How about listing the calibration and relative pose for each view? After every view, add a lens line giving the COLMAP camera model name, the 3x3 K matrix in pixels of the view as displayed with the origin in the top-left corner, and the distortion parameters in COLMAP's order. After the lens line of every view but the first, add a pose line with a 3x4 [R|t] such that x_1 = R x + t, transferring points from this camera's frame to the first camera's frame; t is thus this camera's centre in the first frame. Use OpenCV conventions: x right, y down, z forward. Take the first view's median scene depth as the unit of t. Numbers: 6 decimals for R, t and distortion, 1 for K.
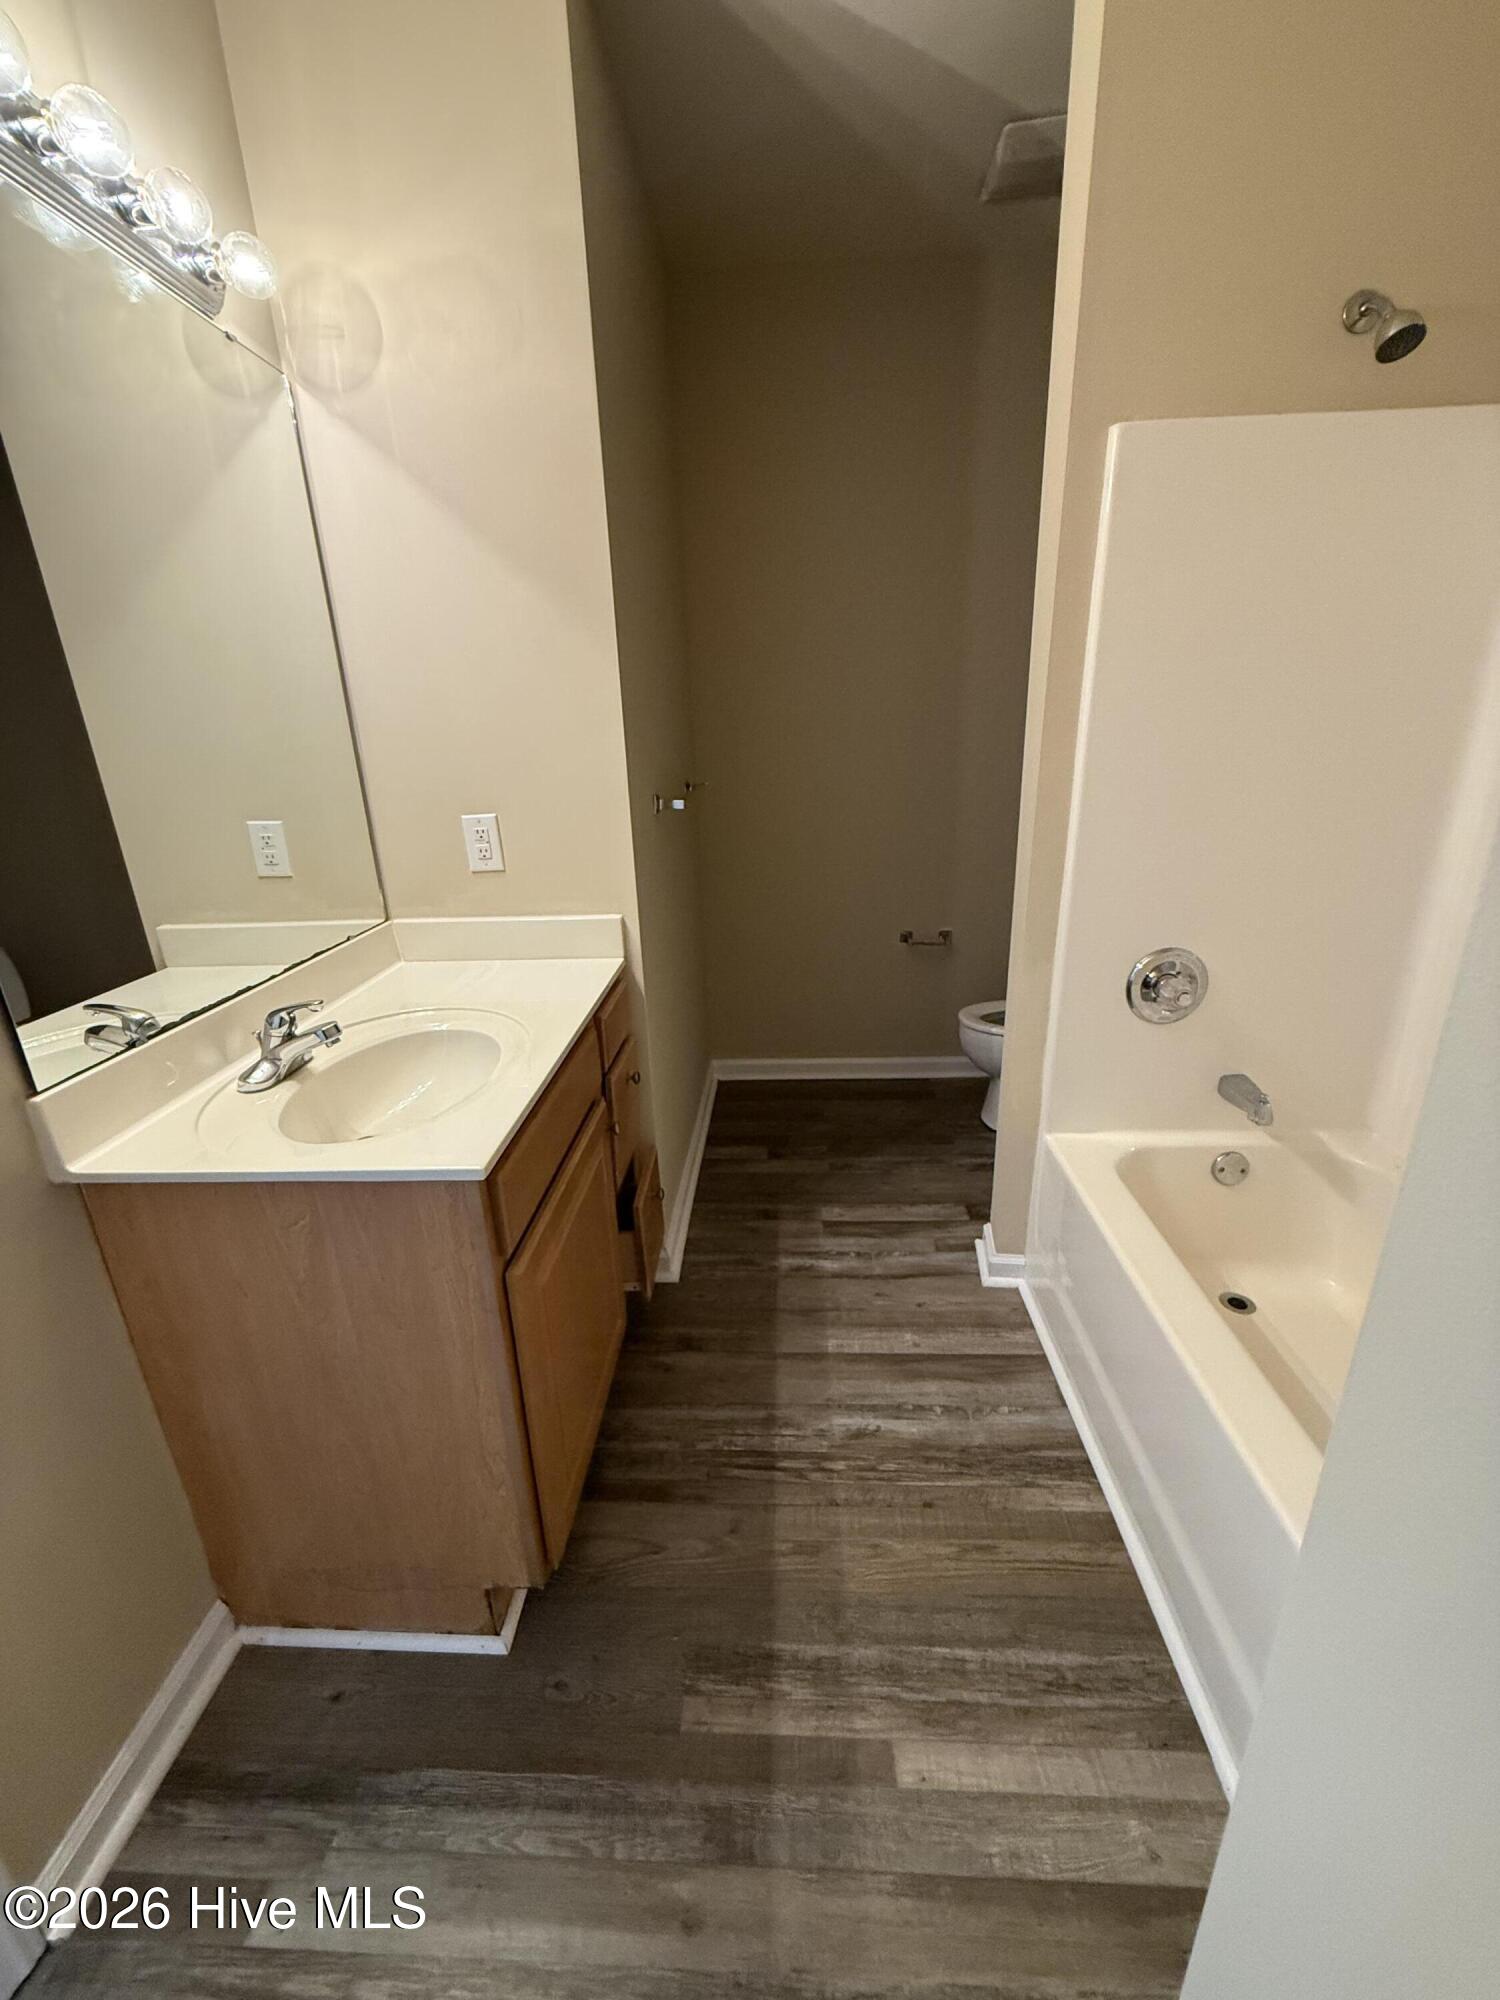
lens RADIAL K [[798.1, 0, 744.7], [0, 798.1, 996.0], [0, 0, 1]] dist [0.000561, -0.000277]
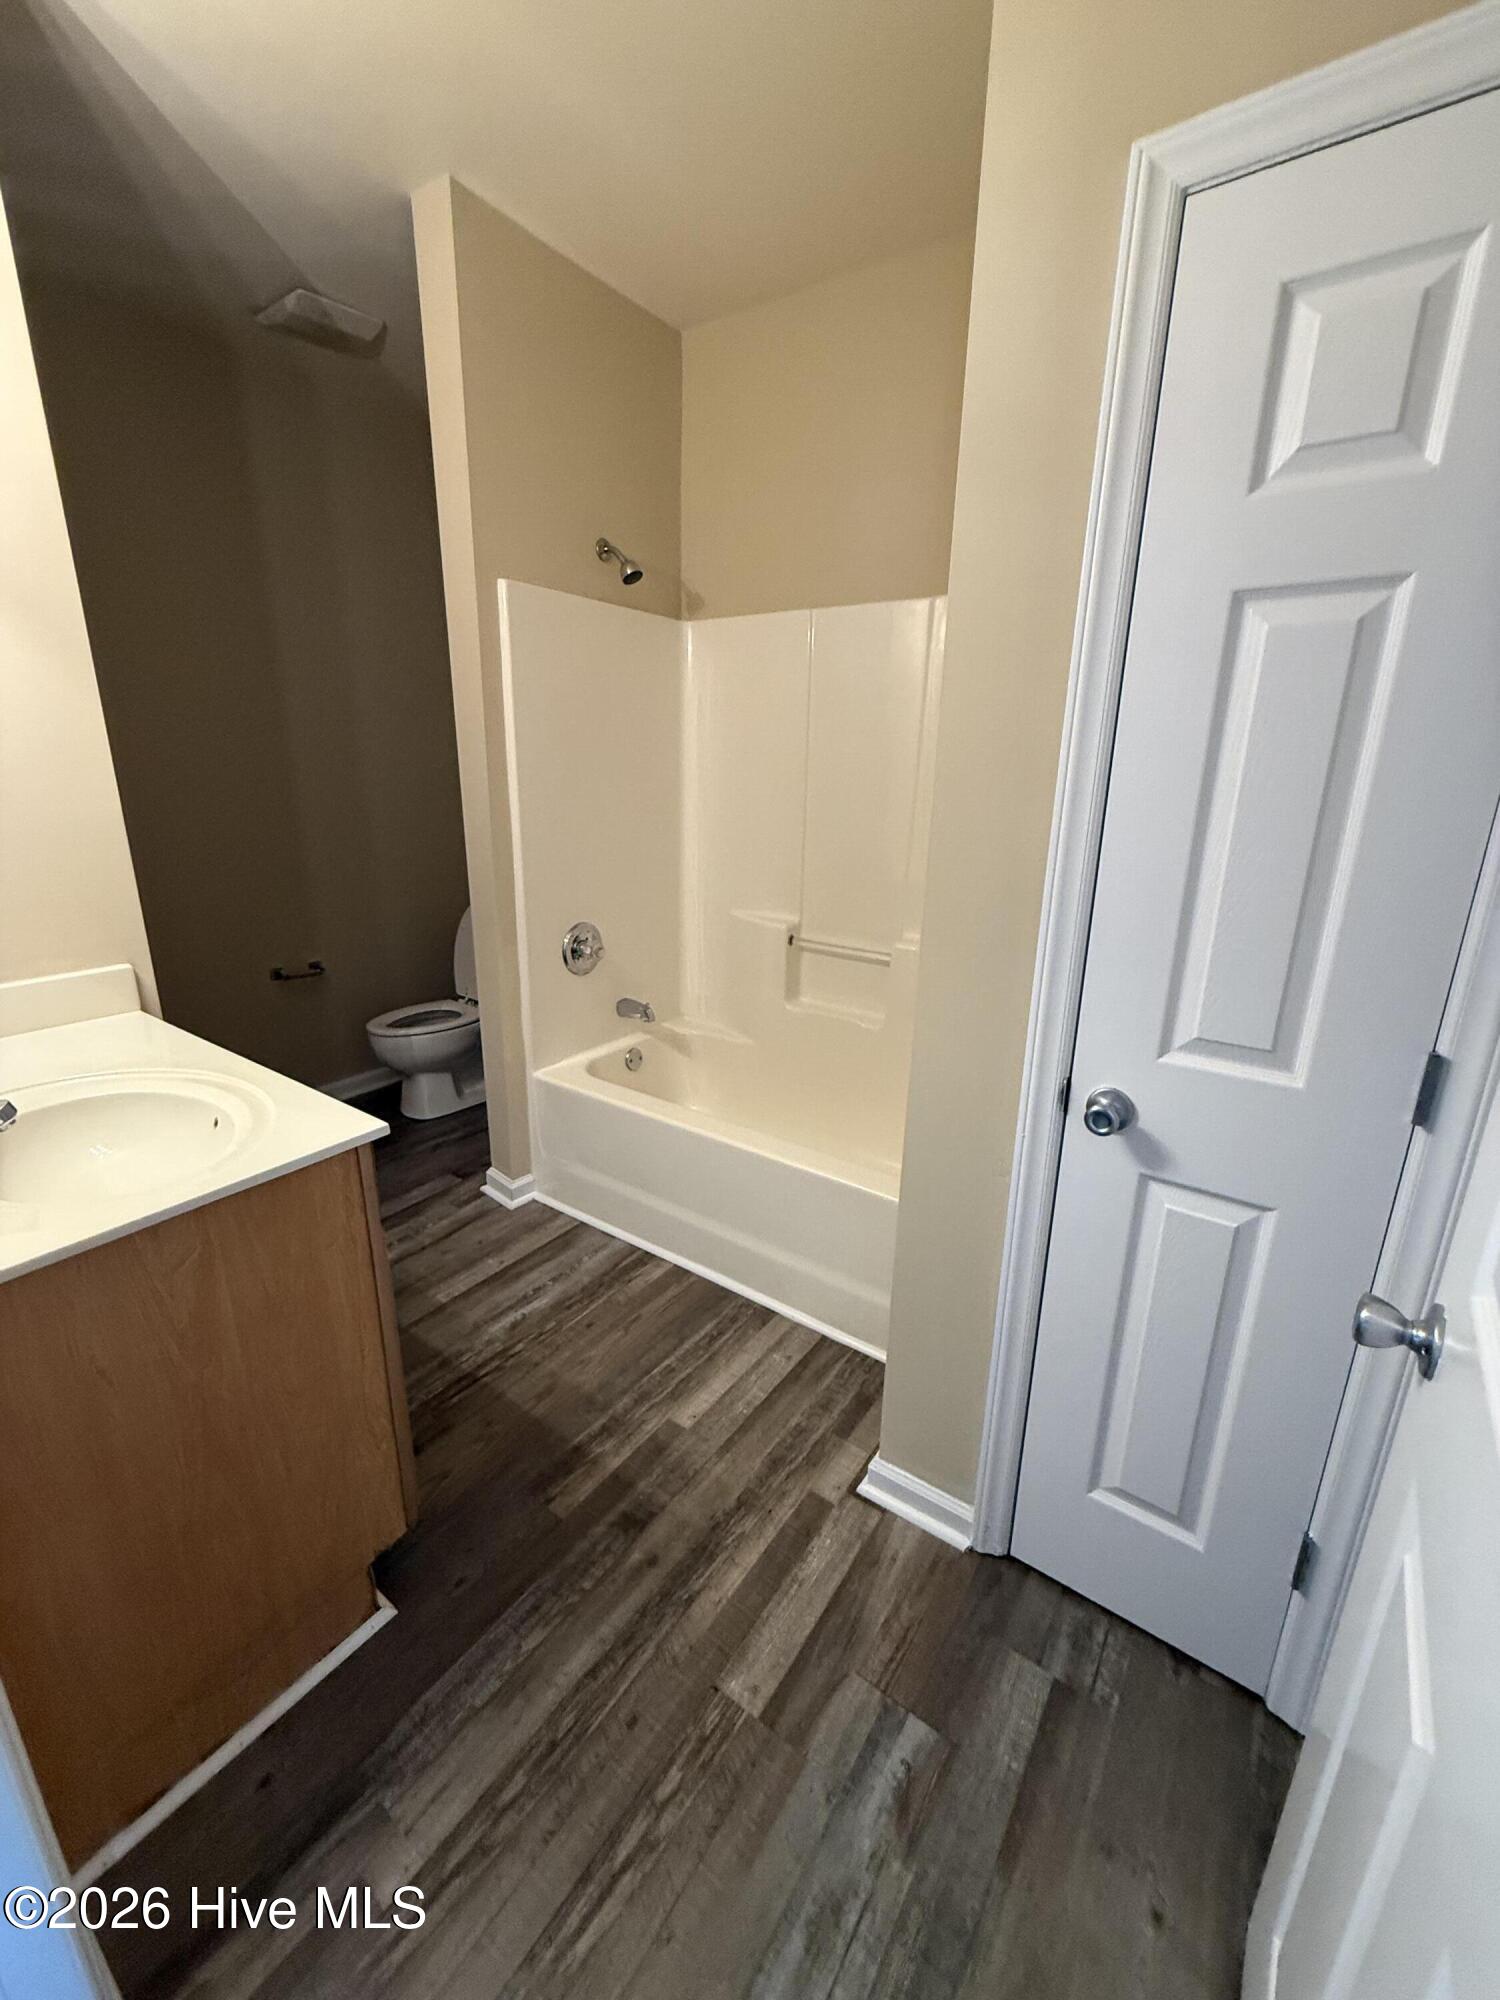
lens RADIAL K [[798.1, 0, 747.2], [0, 798.1, 997.8], [0, 0, 1]] dist [0.000561, -0.000277]
pose [[0.541585, -0.197939, 0.817011, -0.633389], [0.239699, 0.967899, 0.075602, 0.043593], [-0.805748, 0.154892, 0.571645, -0.105624]]
